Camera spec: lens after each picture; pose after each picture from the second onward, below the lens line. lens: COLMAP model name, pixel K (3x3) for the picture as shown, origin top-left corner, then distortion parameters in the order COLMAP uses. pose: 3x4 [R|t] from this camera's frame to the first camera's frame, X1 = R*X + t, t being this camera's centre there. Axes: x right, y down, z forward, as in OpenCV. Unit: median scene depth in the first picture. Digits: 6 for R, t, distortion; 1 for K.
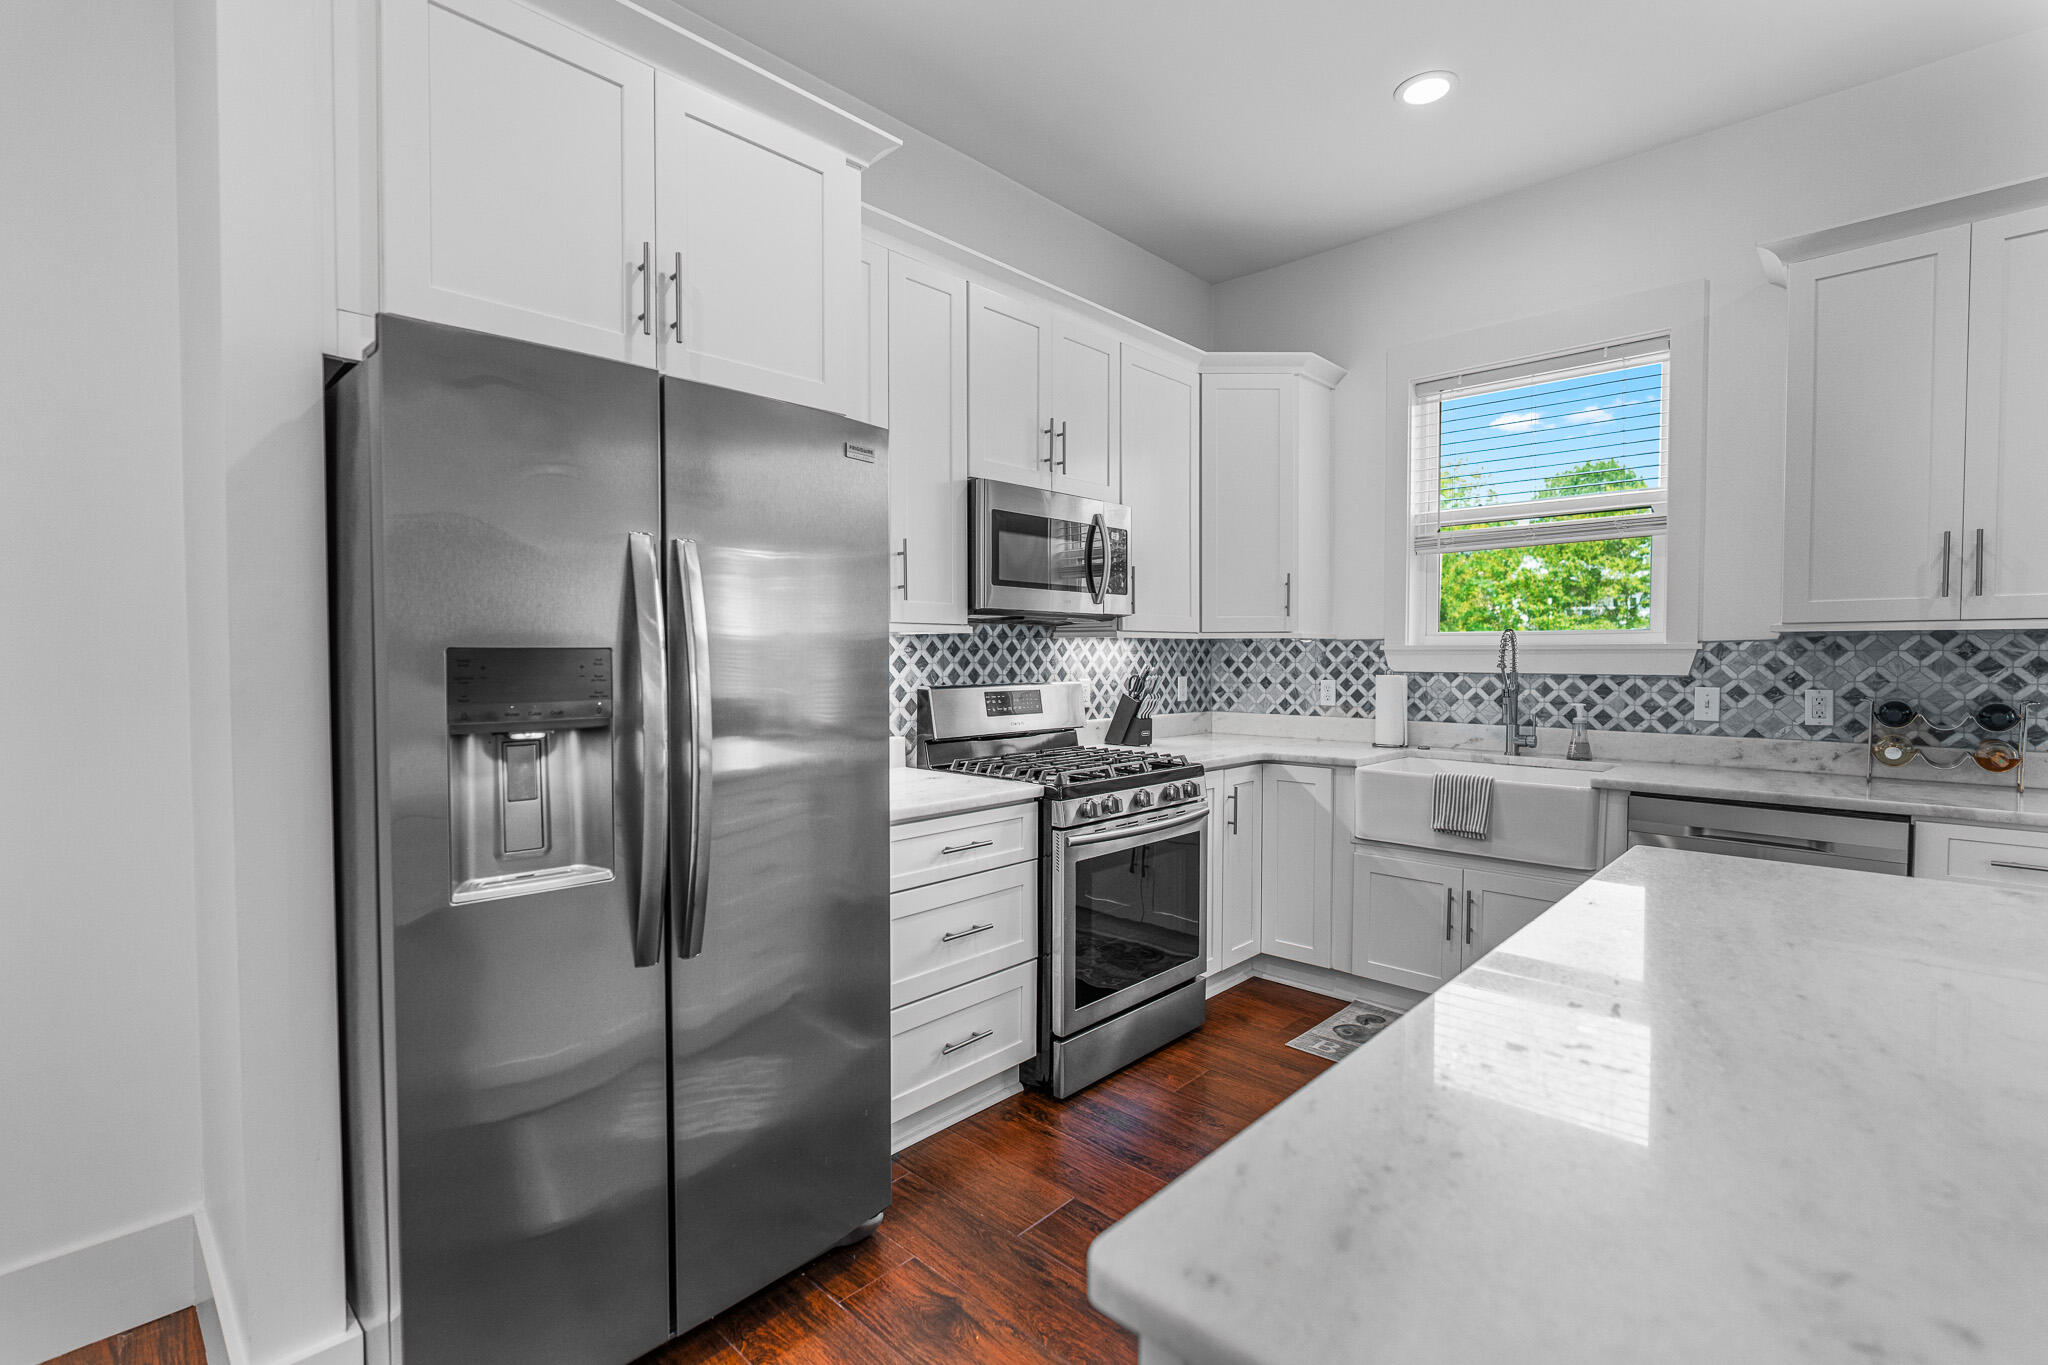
lens RADIAL K [[927.5, 0, 1024.8], [0, 927.5, 680.5], [0, 0, 1]] dist [-0.009473, 0.003600]
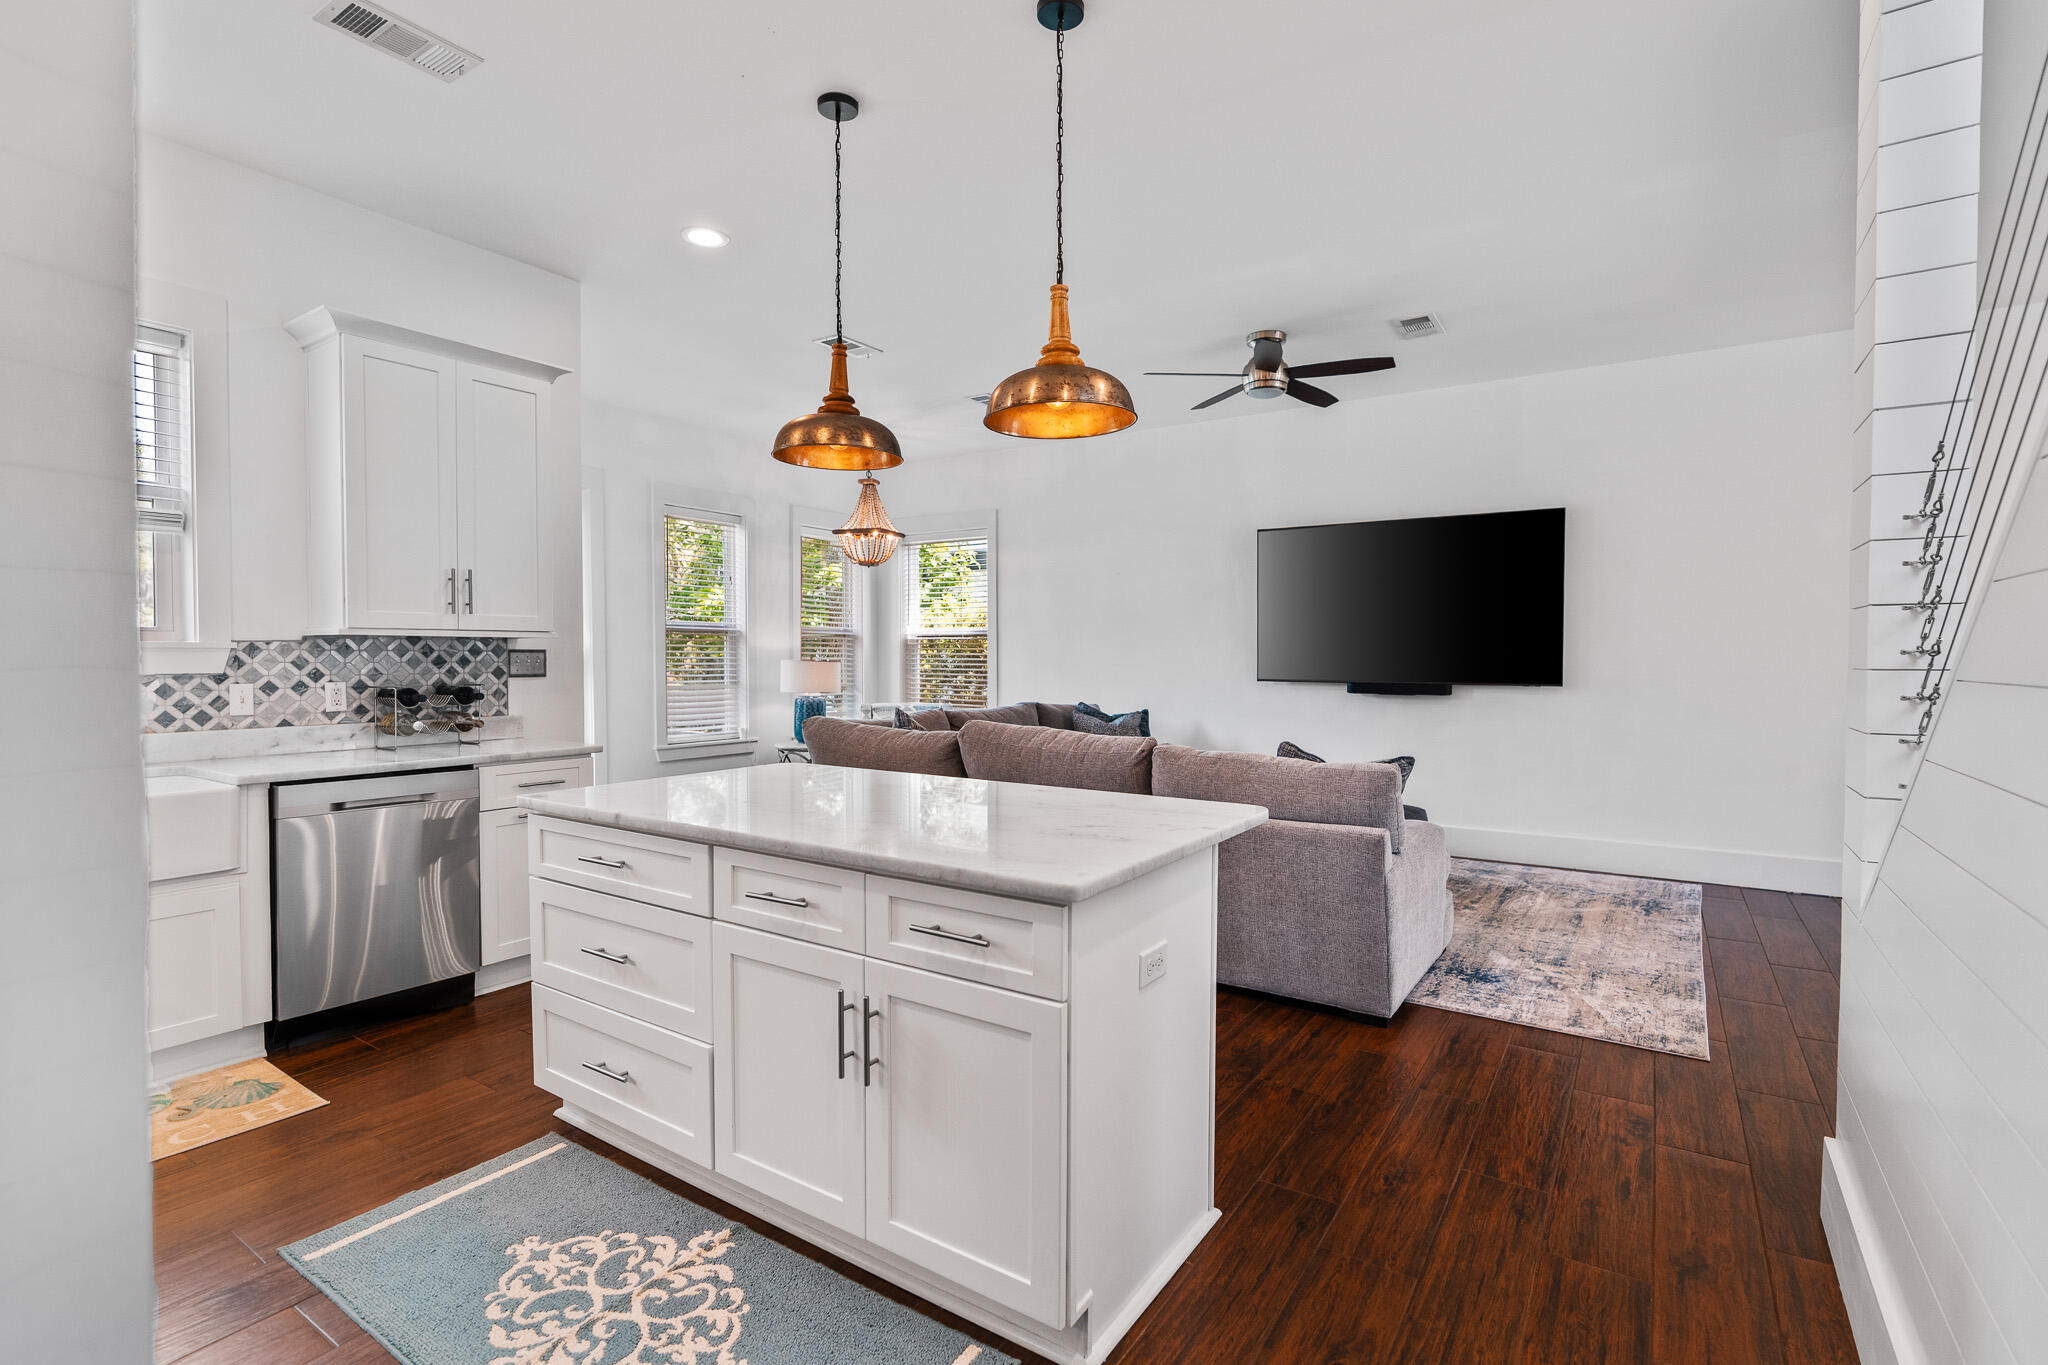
lens RADIAL K [[927.5, 0, 1019.7], [0, 927.5, 684.0], [0, 0, 1]] dist [-0.009473, 0.003600]
pose [[-0.161121, -0.031739, 0.986424, -0.436614], [0.025459, 0.999017, 0.036303, -0.007874], [-0.986606, 0.030962, -0.160154, 0.273682]]
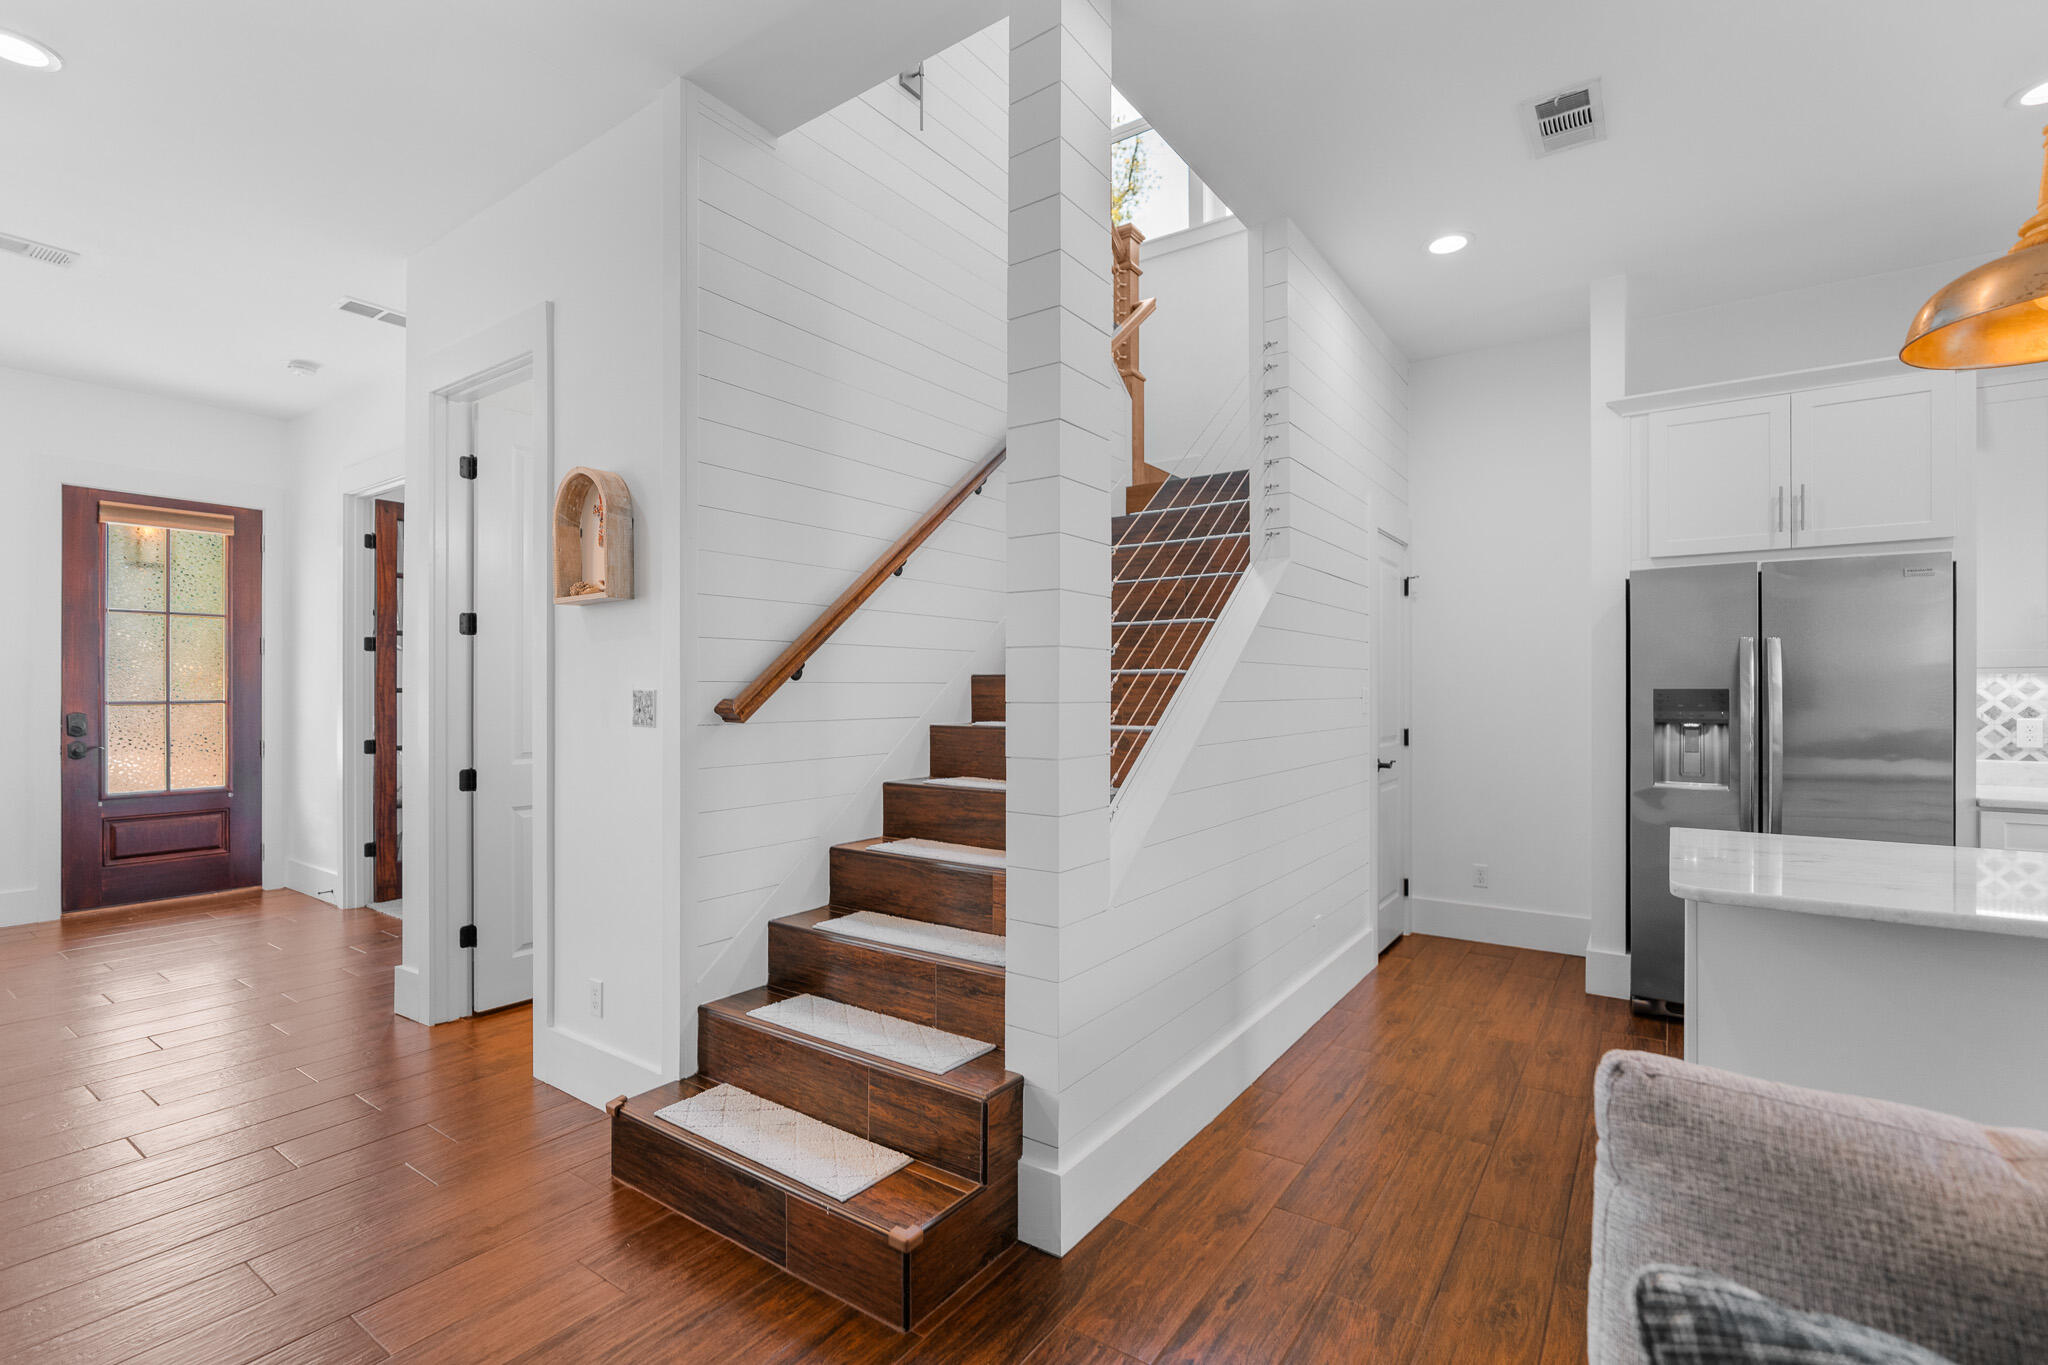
lens RADIAL K [[927.5, 0, 1013.2], [0, 927.5, 682.8], [0, 0, 1]] dist [-0.009473, 0.003600]
pose [[0.144190, -0.008994, -0.989509, 0.726322], [-0.027396, 0.999539, -0.013077, 0.012855], [0.989171, 0.028994, 0.143877, -0.505664]]
